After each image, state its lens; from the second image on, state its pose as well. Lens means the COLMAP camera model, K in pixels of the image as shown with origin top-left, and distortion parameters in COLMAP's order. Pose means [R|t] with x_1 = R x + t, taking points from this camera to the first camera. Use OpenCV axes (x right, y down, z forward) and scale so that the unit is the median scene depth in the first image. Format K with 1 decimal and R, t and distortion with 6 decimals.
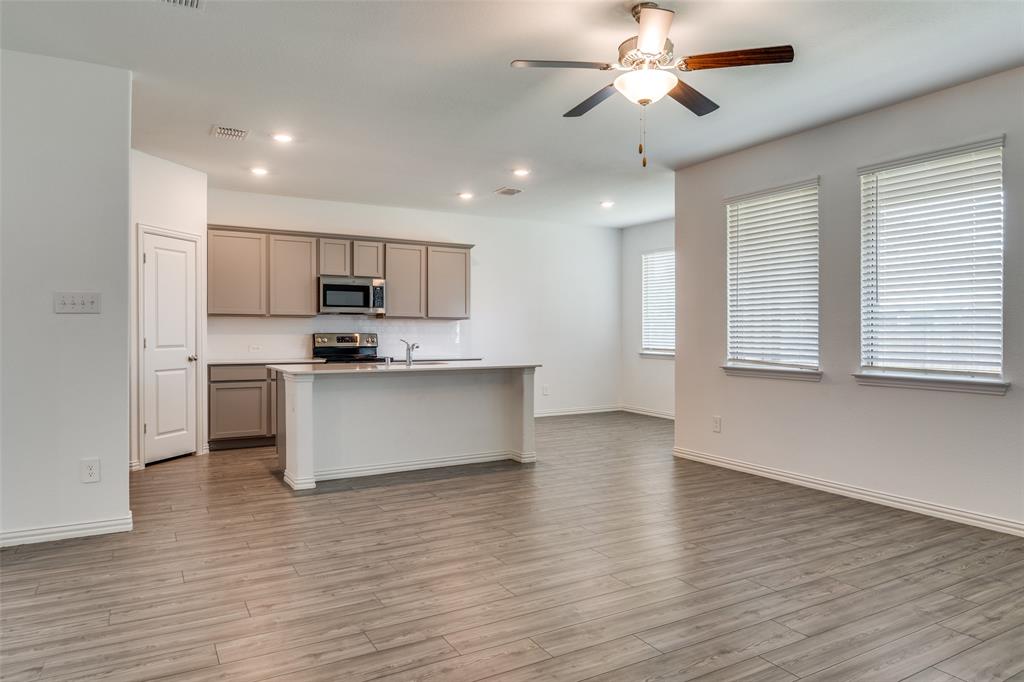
lens RADIAL K [[646.2, 0, 507.2], [0, 646.2, 332.1], [0, 0, 1]] dist [-0.008592, -0.001878]
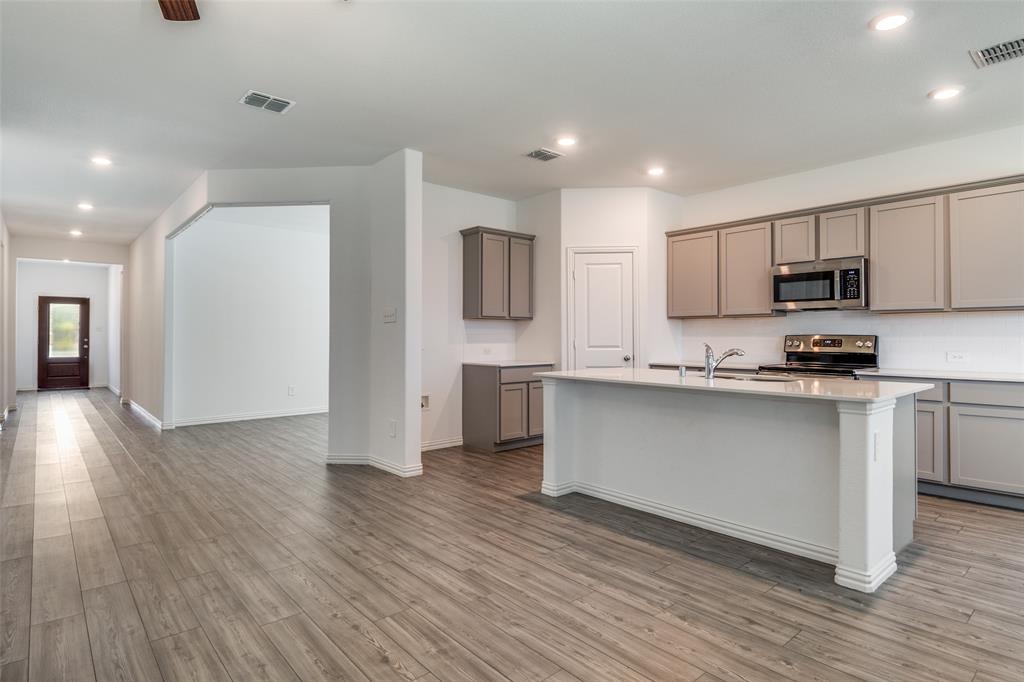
lens RADIAL K [[538.4, 0, 507.9], [0, 538.4, 330.9], [0, 0, 1]] dist [0.007944, -0.014275]
pose [[0.199473, -0.009252, -0.979860, 0.332922], [0.004737, 0.999953, -0.008477, 0.000585], [0.979892, -0.002950, 0.199507, 0.541201]]
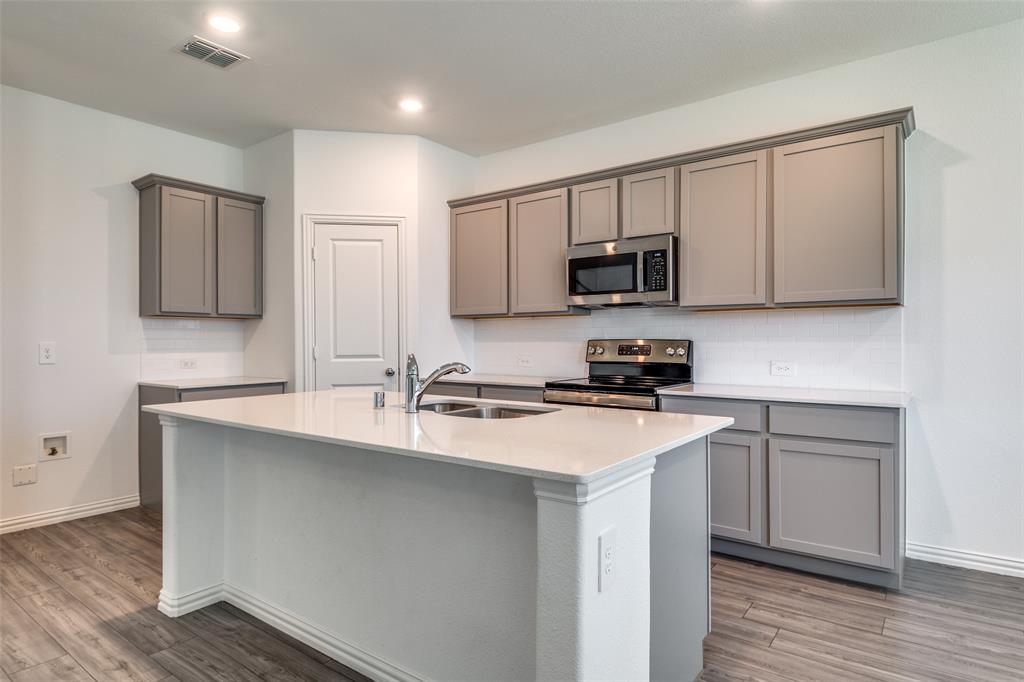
lens RADIAL K [[570.0, 0, 506.6], [0, 570.0, 341.0], [0, 0, 1]] dist [0.012637, -0.008787]
pose [[0.402336, 0.000287, -0.915492, 0.191321], [0.006283, 0.999976, 0.003074, 0.000801], [0.915471, -0.006989, 0.402324, 0.747331]]
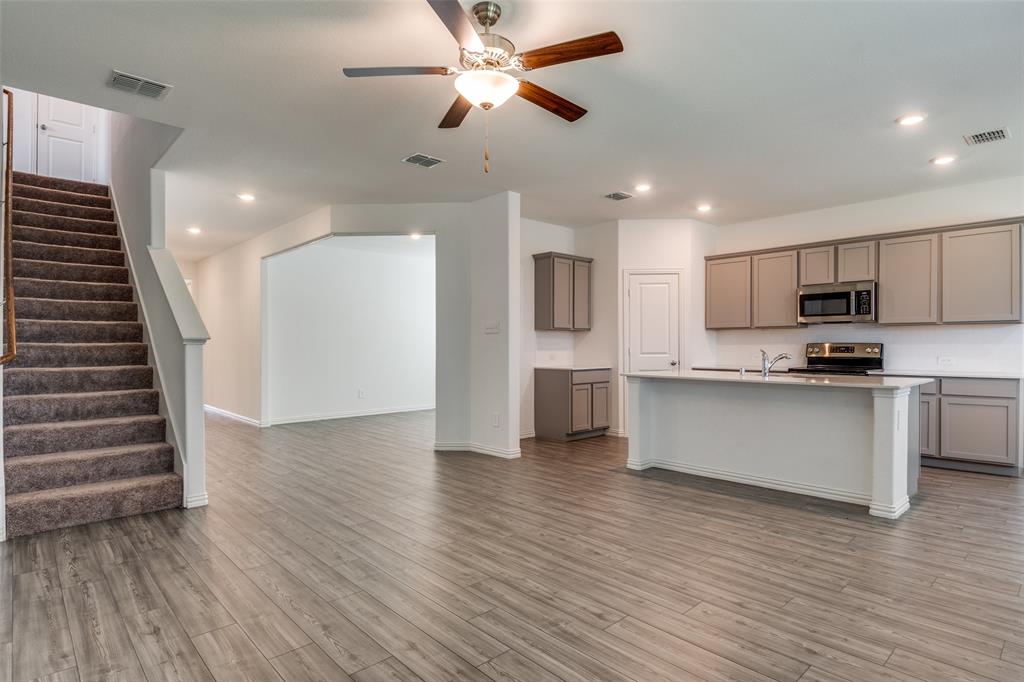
lens RADIAL K [[538.4, 0, 512.4], [0, 538.4, 350.8], [0, 0, 1]] dist [0.007944, -0.014275]
pose [[0.235264, 0.010102, -0.971879, 0.446073], [0.006354, 0.999909, 0.011931, 0.000583], [0.971911, -0.008982, 0.235178, 0.369088]]
